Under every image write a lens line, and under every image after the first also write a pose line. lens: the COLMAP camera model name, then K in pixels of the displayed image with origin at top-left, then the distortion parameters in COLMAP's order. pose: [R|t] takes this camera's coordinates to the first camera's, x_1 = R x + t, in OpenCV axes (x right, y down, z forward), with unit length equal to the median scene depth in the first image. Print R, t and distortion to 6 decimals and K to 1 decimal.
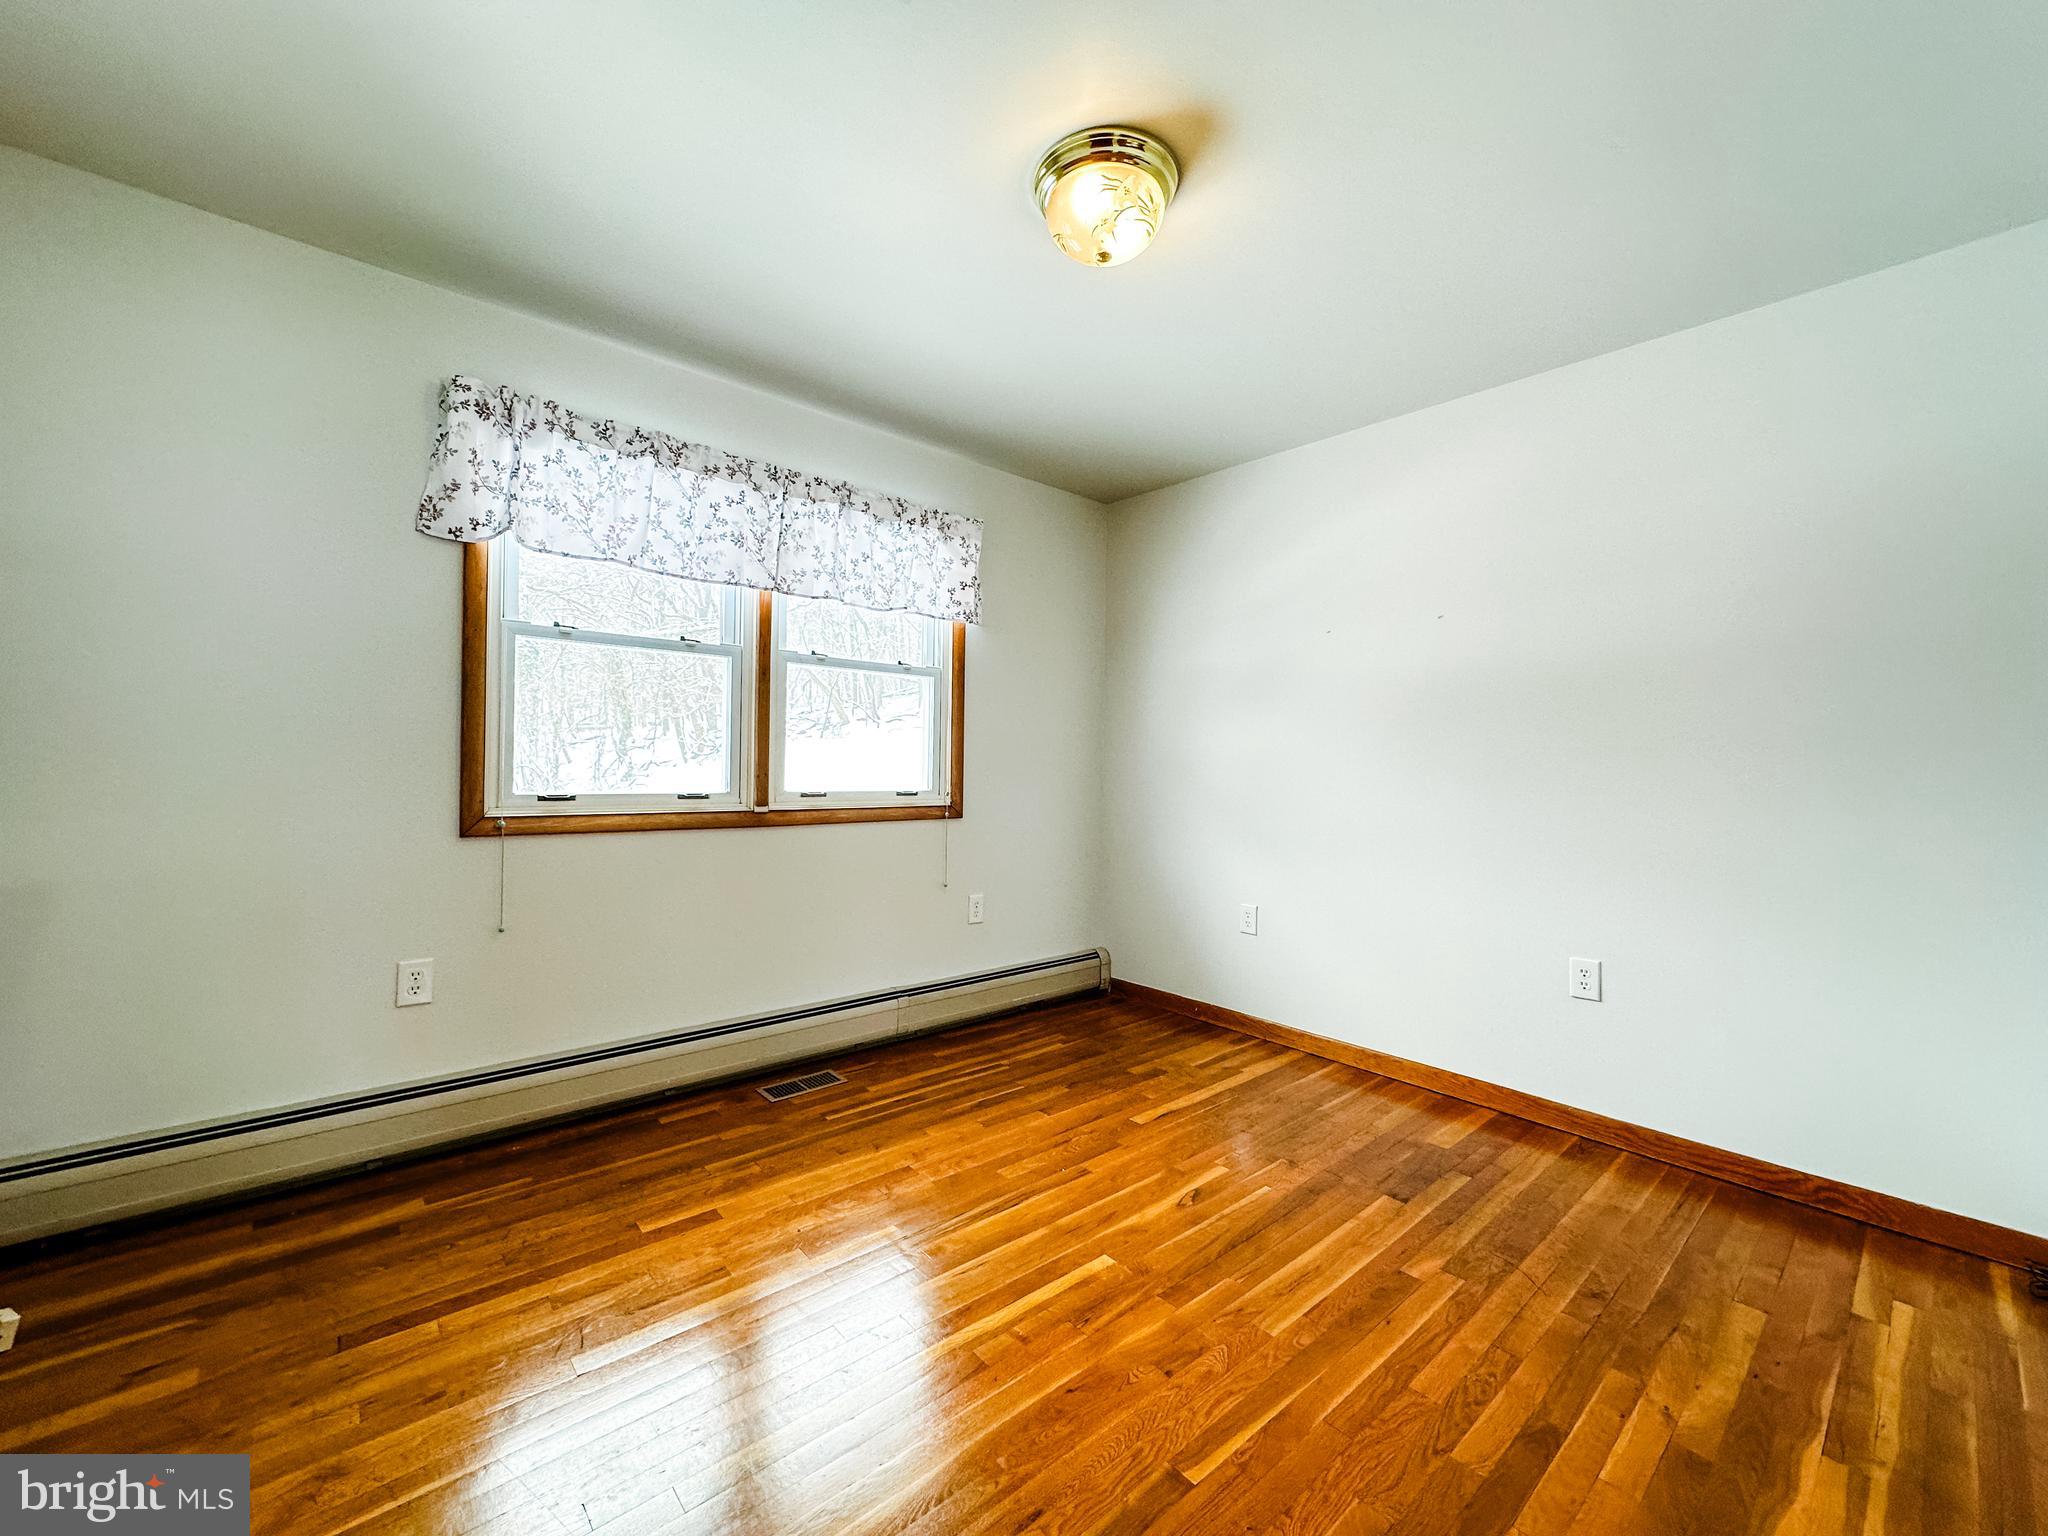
lens RADIAL K [[816.9, 0, 1021.9], [0, 816.9, 762.6], [0, 0, 1]] dist [-0.003391, 0.000586]
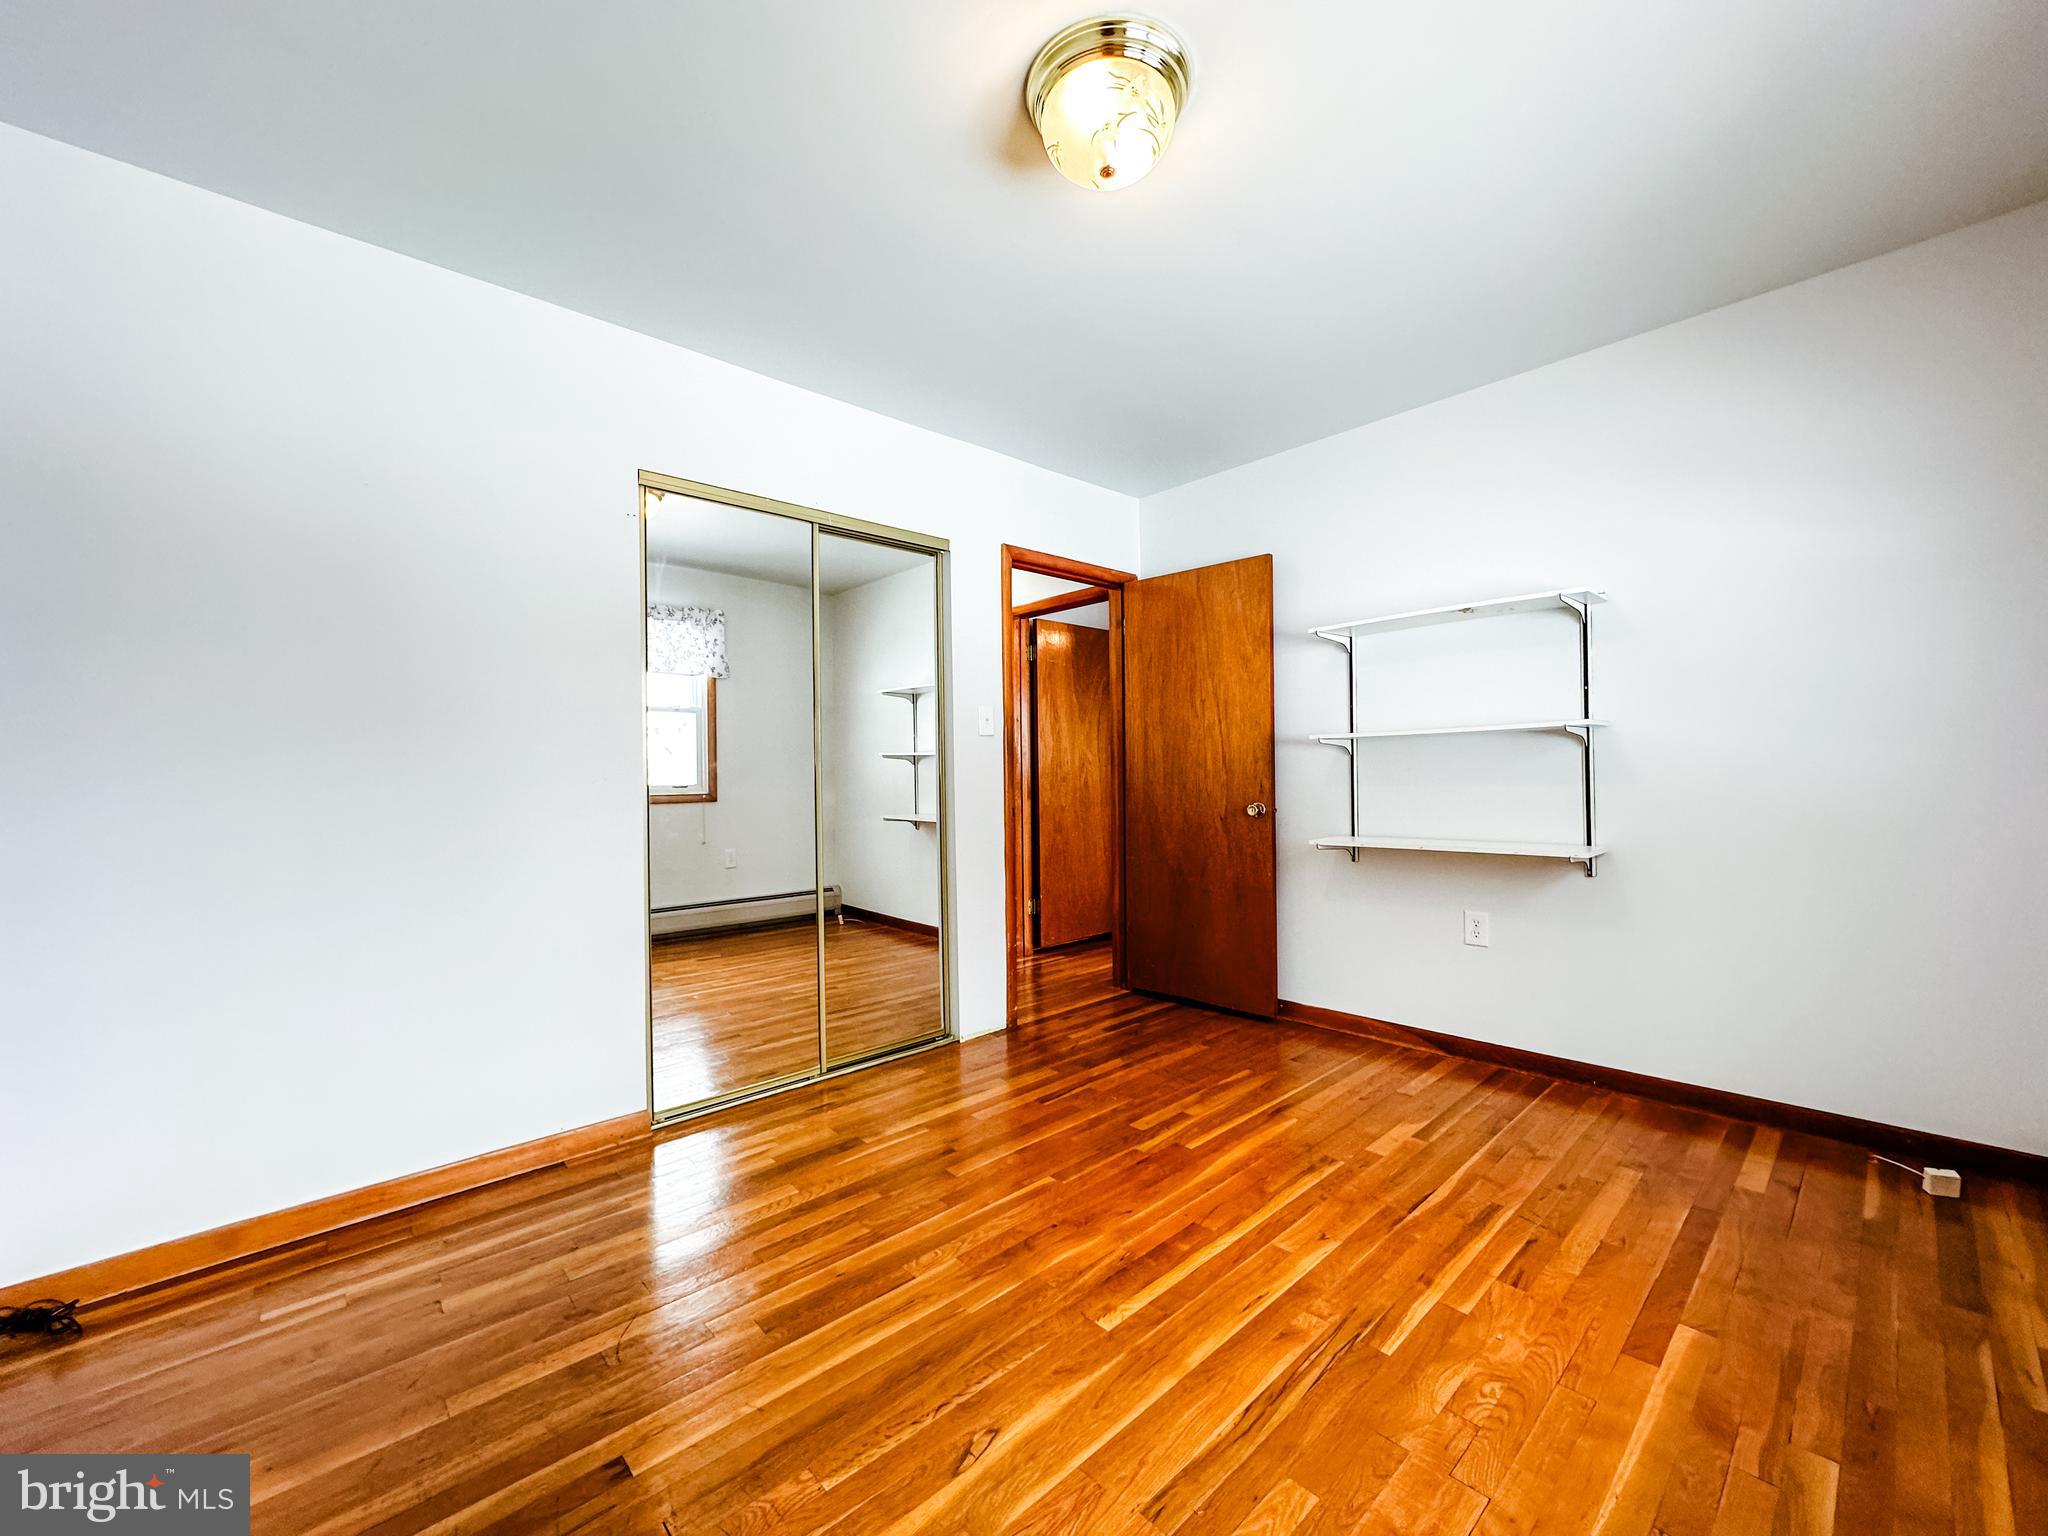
lens RADIAL K [[816.9, 0, 1023.9], [0, 816.9, 768.3], [0, 0, 1]] dist [-0.003391, 0.000586]
pose [[-0.999718, -0.001942, -0.023647, 0.226278], [-0.001737, 0.999961, -0.008694, 0.035565], [0.023663, -0.008651, -0.999683, 1.991270]]
